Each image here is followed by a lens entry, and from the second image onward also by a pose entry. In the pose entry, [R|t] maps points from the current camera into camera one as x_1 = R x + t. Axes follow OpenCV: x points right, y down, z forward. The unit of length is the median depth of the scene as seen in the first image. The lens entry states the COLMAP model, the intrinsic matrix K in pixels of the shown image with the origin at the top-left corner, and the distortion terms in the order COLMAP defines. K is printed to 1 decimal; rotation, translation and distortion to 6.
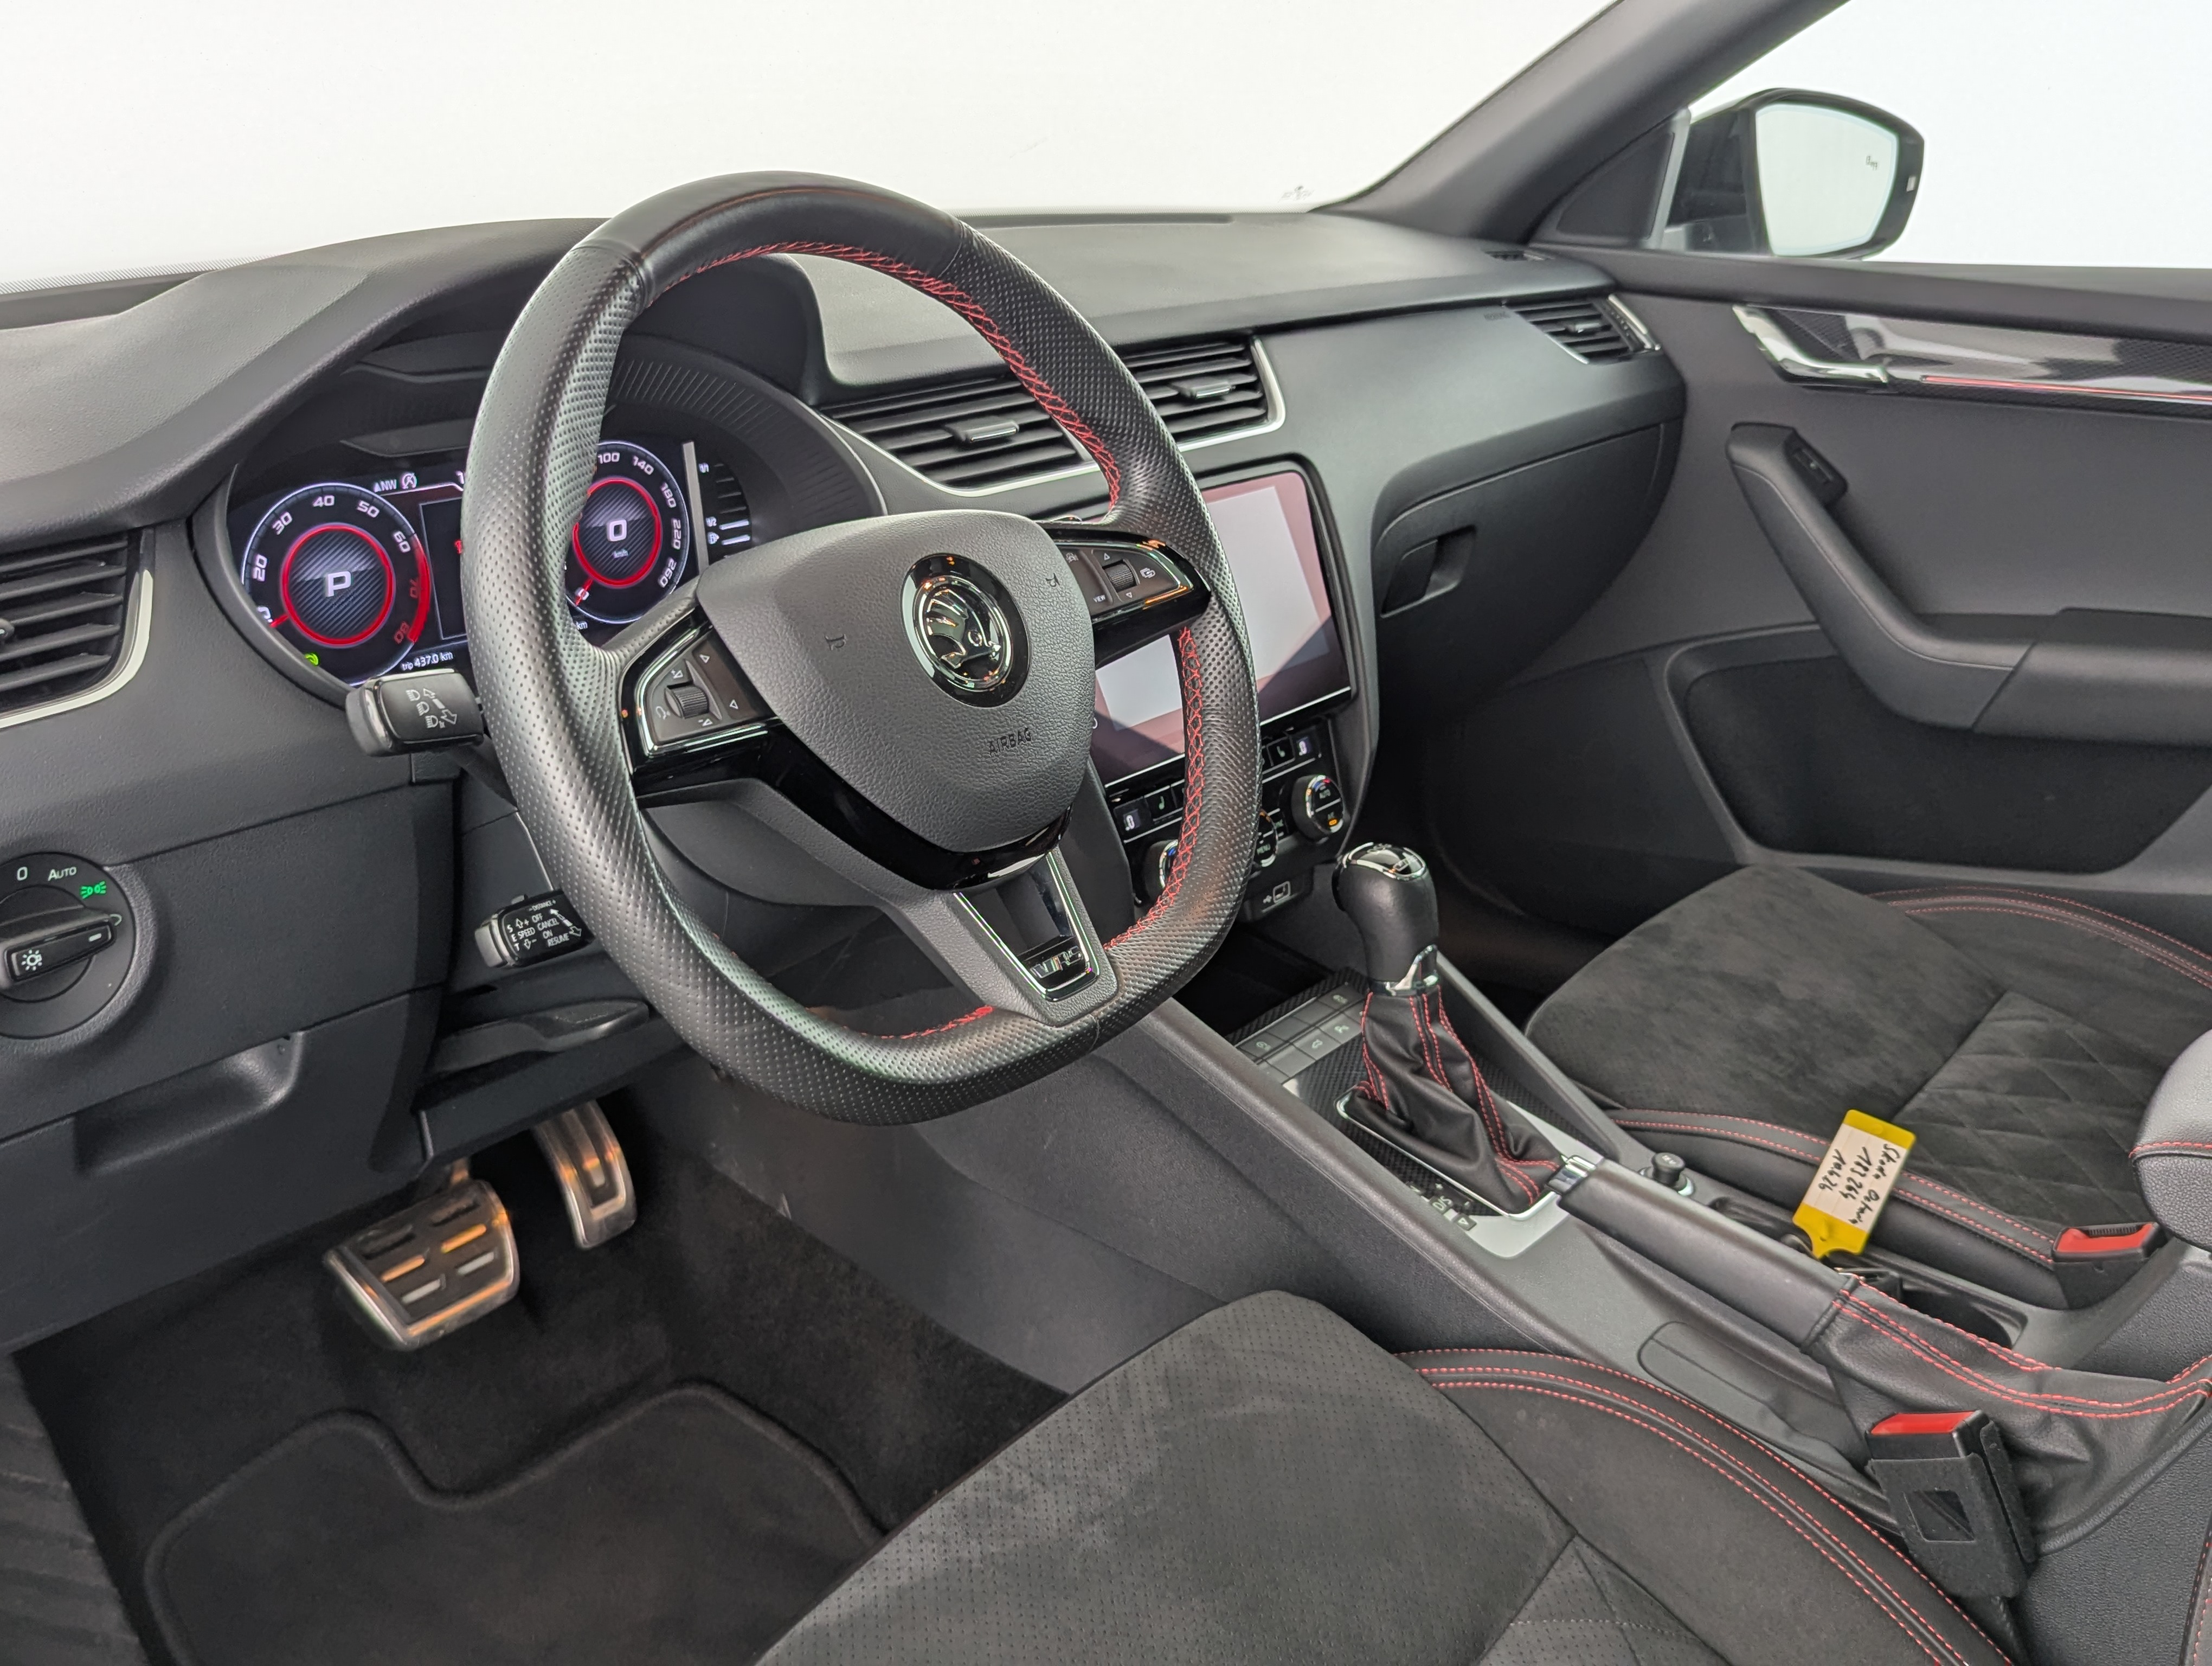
lens RADIAL K [[1993.7, 0, 1106.0], [0, 1993.7, 833.0], [0, 0, 1]] dist [0.008629, -0.002752]
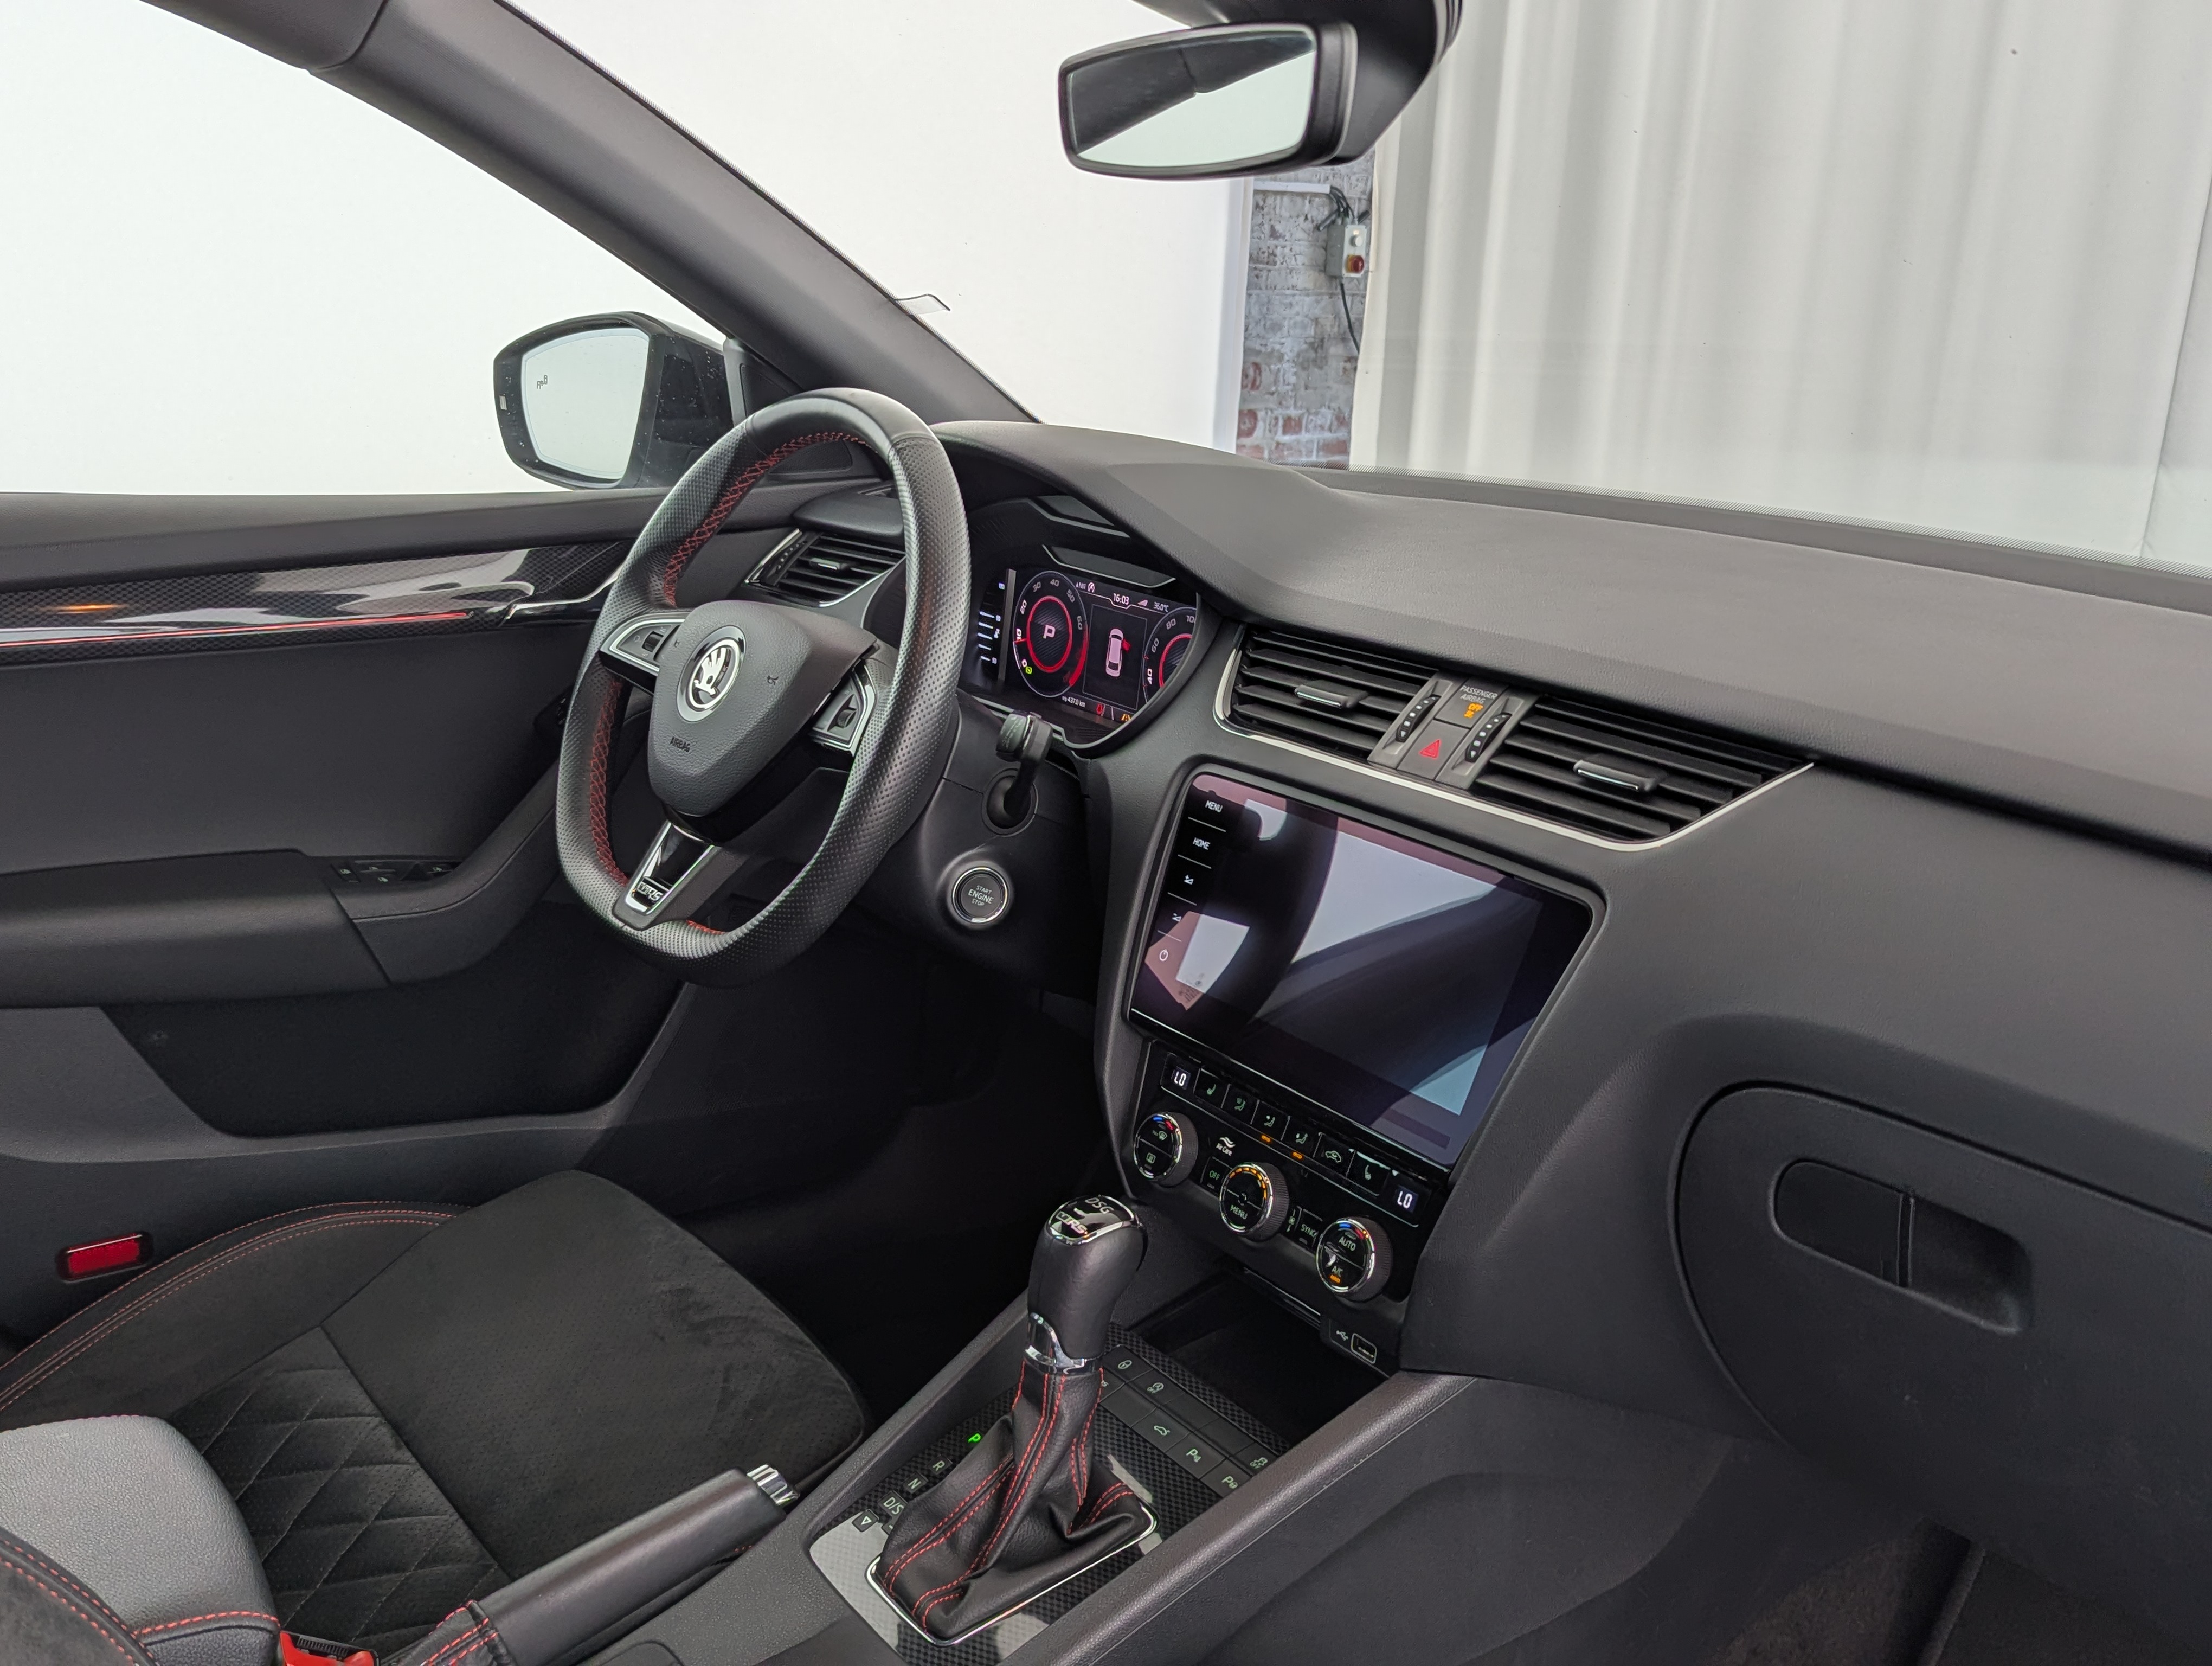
lens RADIAL K [[2035.3, 0, 1147.1], [0, 2035.3, 788.1], [0, 0, 1]] dist [0.014355, -0.009622]
pose [[-0.227177, 0.240943, -0.943577, 1.178410], [-0.373436, 0.873290, 0.312905, -0.557282], [0.899408, 0.423451, -0.108415, 1.293613]]
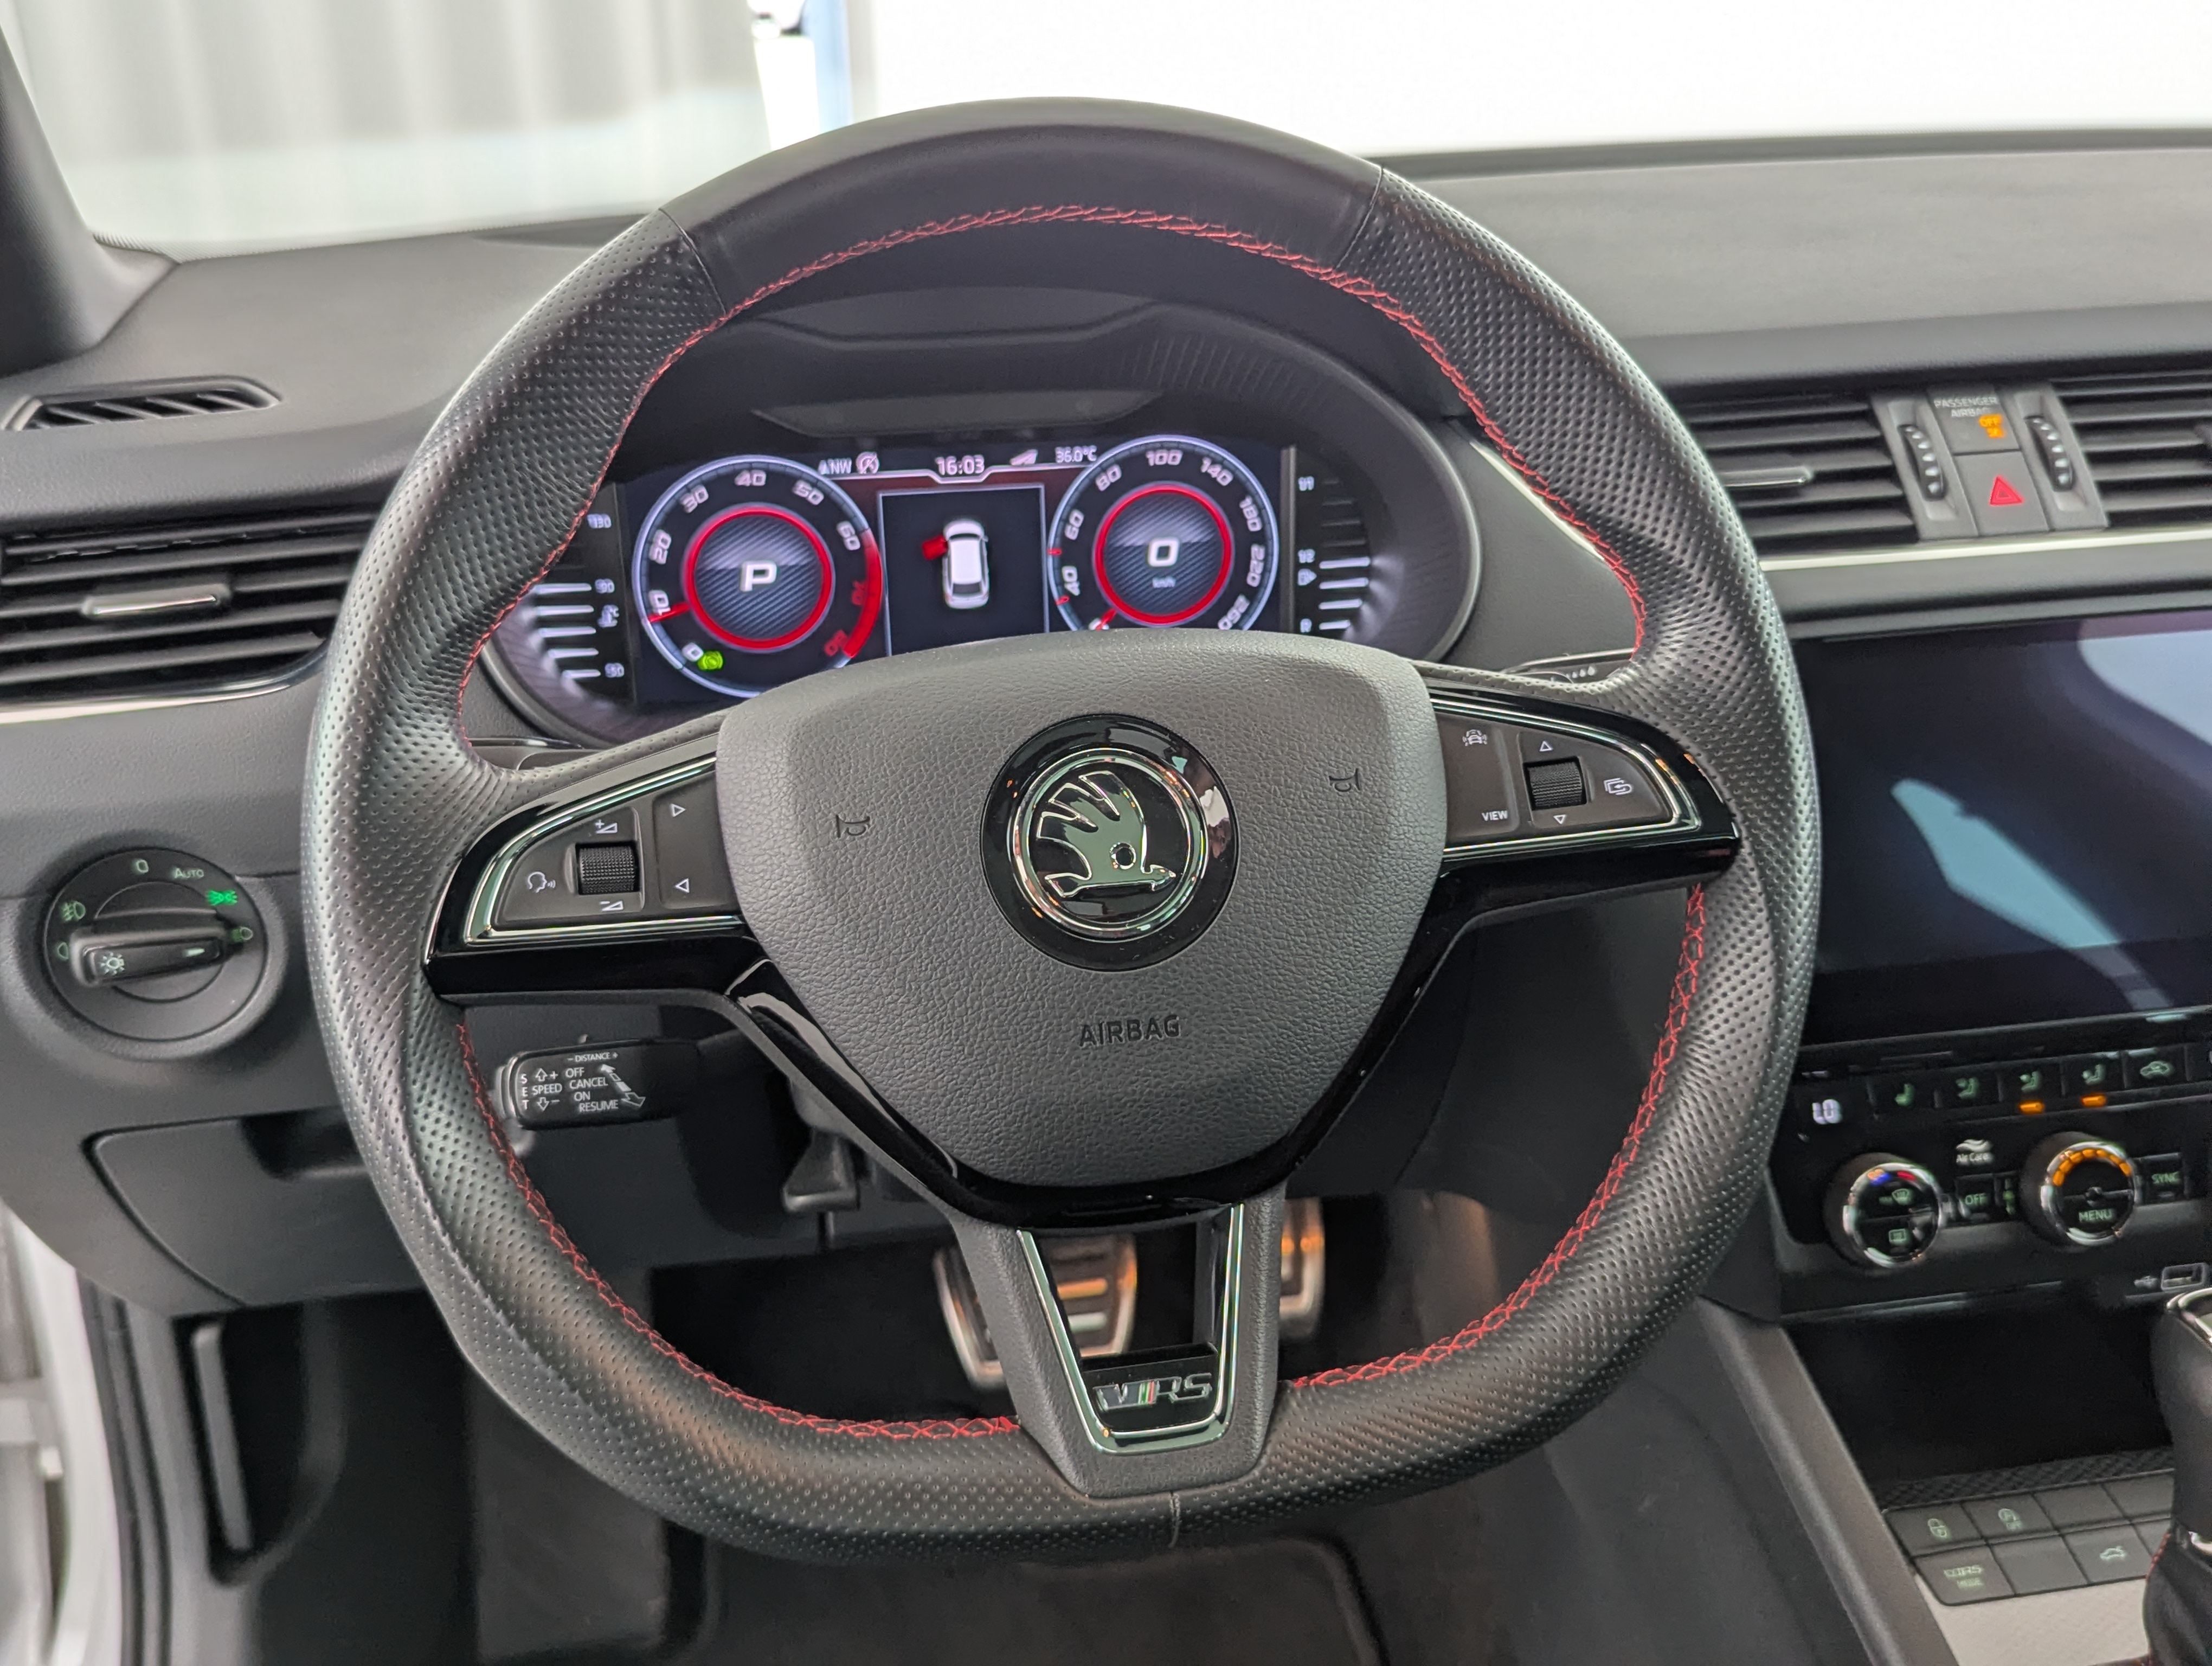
lens RADIAL K [[1993.7, 0, 1106.0], [0, 1993.7, 833.0], [0, 0, 1]] dist [0.008629, -0.002752]
pose [[0.743001, 0.244471, -0.623044, 0.271705], [-0.209204, 0.969089, 0.130770, -0.159513], [0.635754, 0.033180, 0.771178, 0.444914]]
